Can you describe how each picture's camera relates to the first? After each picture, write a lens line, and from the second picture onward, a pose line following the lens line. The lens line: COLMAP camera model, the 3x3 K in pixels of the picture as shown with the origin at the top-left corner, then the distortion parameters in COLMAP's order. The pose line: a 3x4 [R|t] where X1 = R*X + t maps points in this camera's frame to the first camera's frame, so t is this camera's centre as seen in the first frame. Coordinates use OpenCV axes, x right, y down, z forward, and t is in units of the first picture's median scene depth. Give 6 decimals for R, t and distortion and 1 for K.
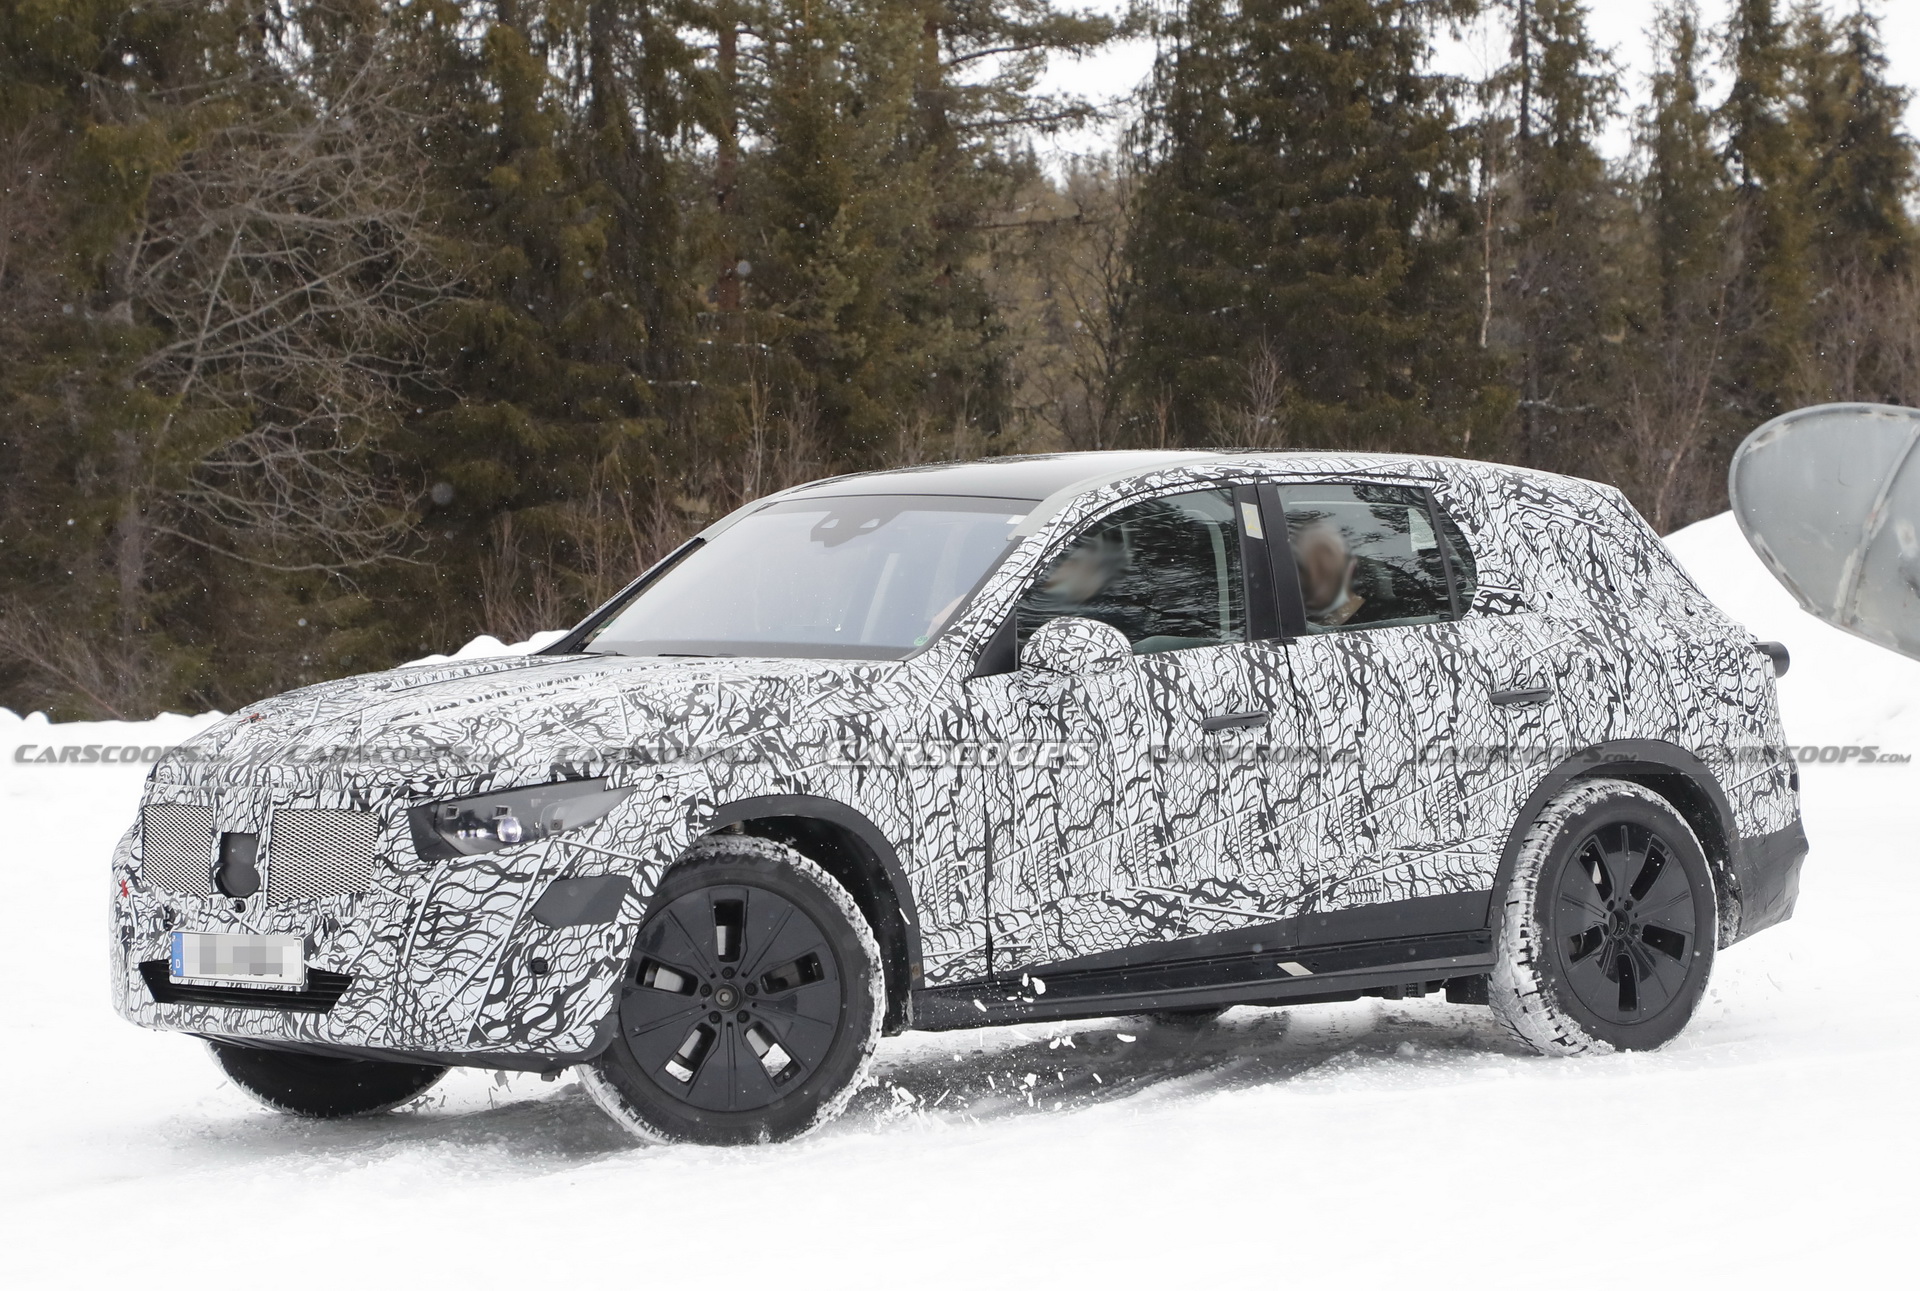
lens RADIAL K [[6451.1, 0, 1059.2], [0, 6451.1, 651.9], [0, 0, 1]] dist [0.625494, -4.106033]
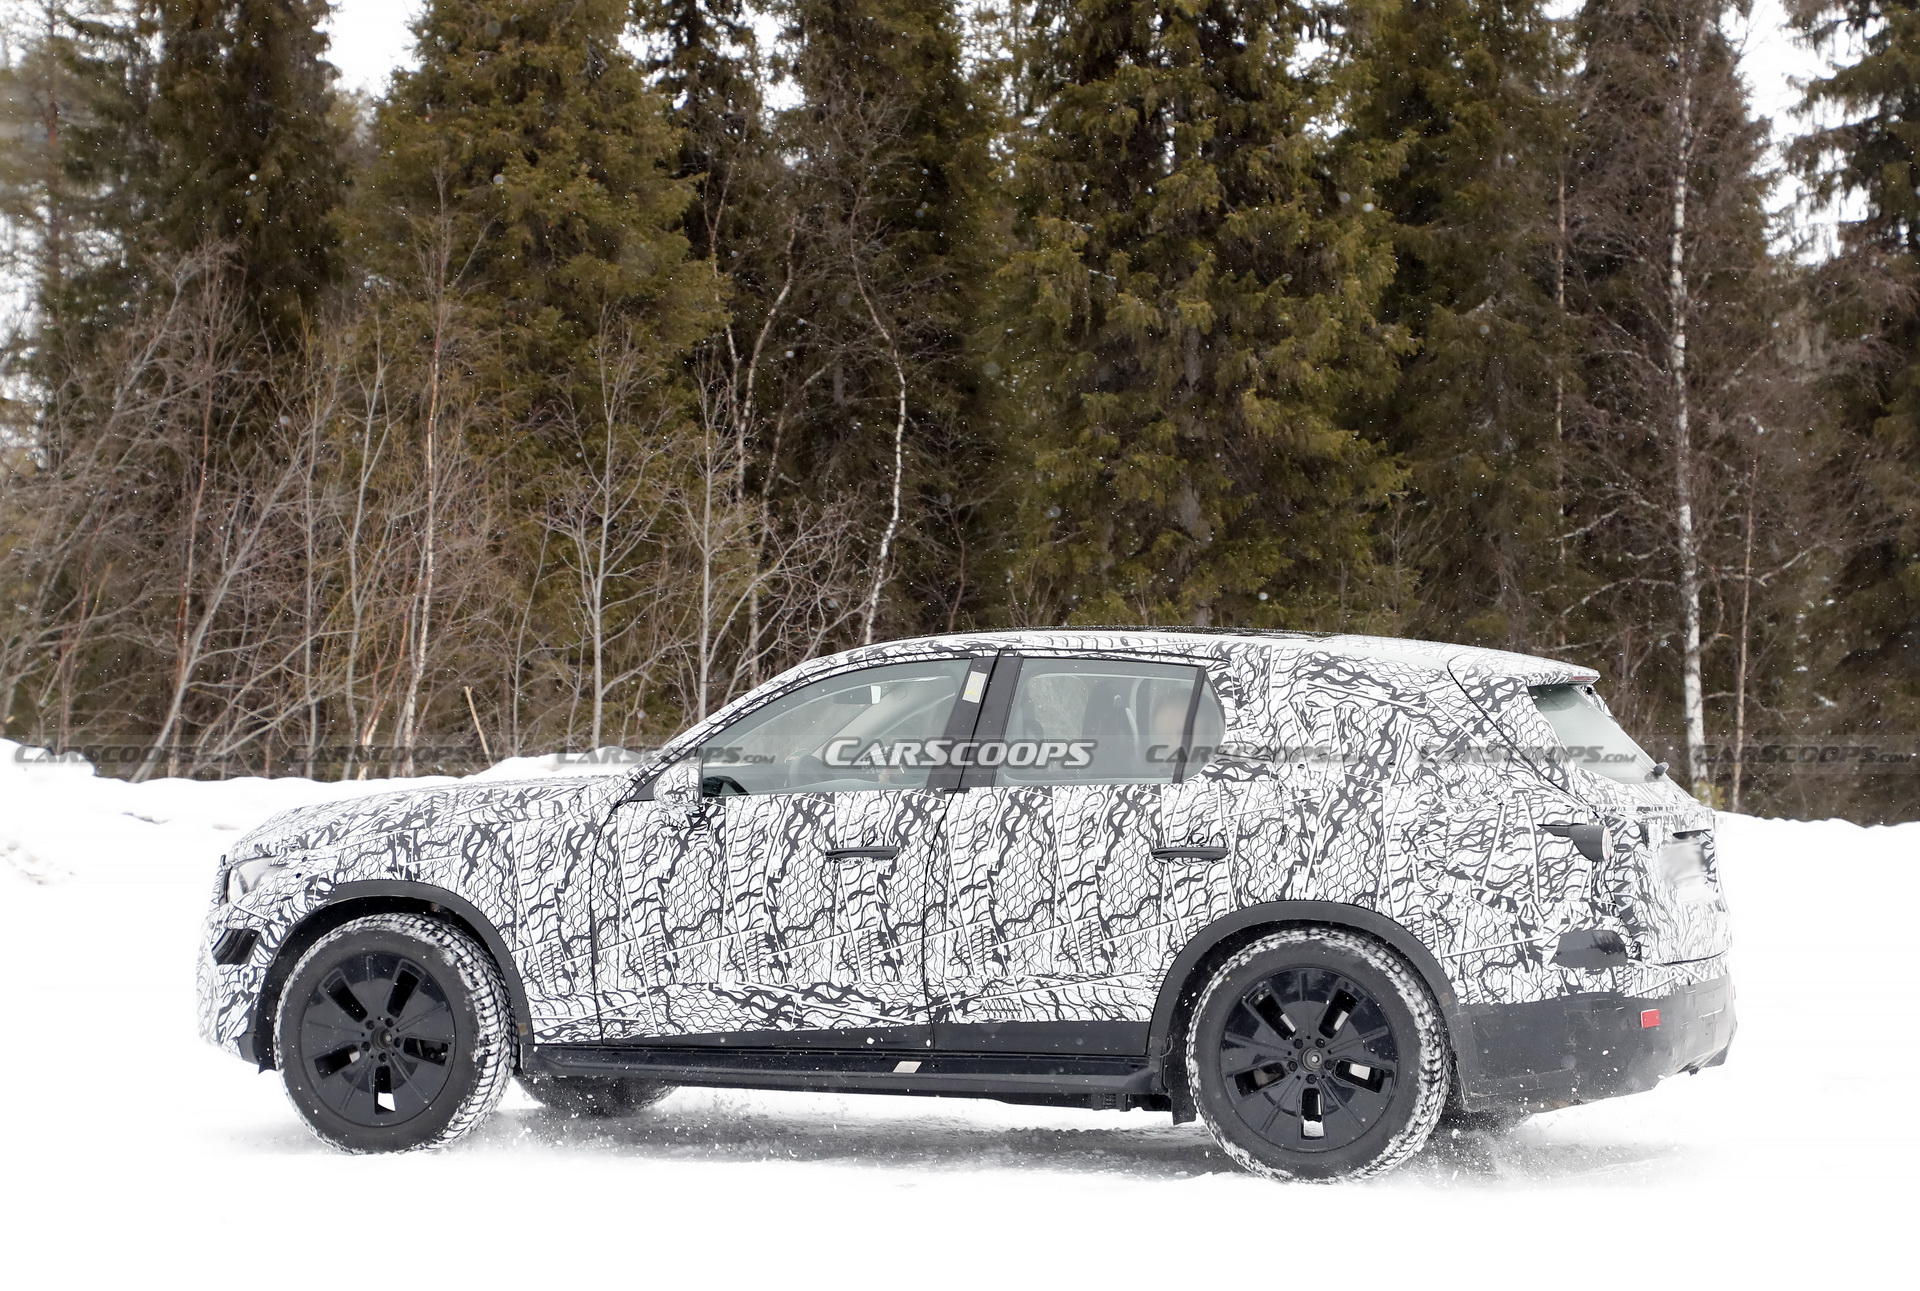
lens RADIAL K [[5306.5, 0, 1097.9], [0, 5306.5, 607.9], [0, 0, 1]] dist [0.430217, -0.109513]
pose [[0.512978, 0.029442, -0.857896, 0.935651], [-0.043043, 0.999037, 0.008548, -0.047072], [0.857322, 0.032542, 0.513751, 0.556803]]
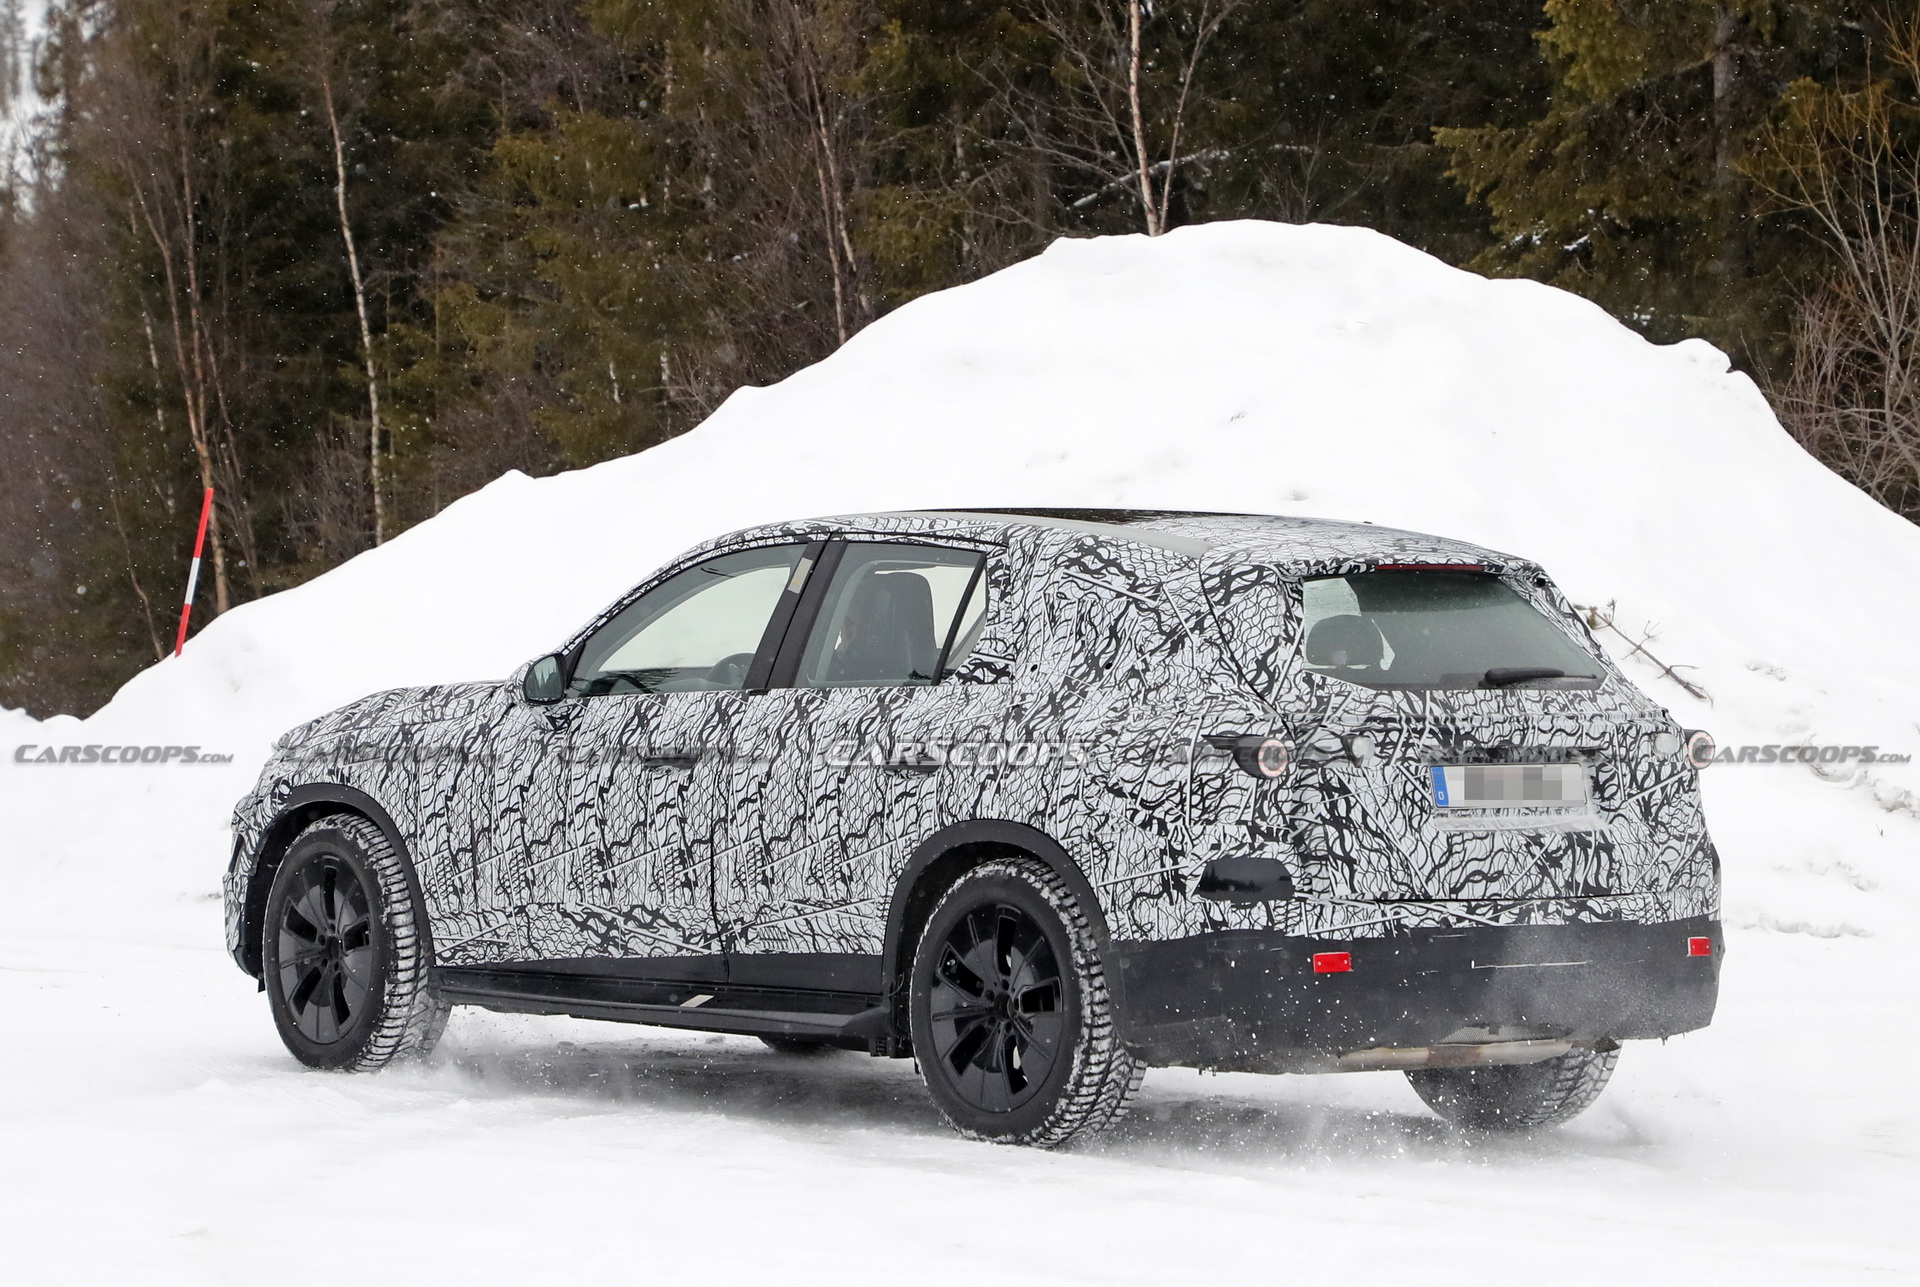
lens RADIAL K [[9518.8, 0, 960.0], [0, 9518.8, 643.5], [0, 0, 1]] dist [0.008025, 2.198624]
pose [[-0.045524, 0.044603, -0.997967, 1.664066], [-0.032743, 0.998399, 0.046116, -0.086333], [0.998426, 0.034776, -0.043991, 1.170539]]
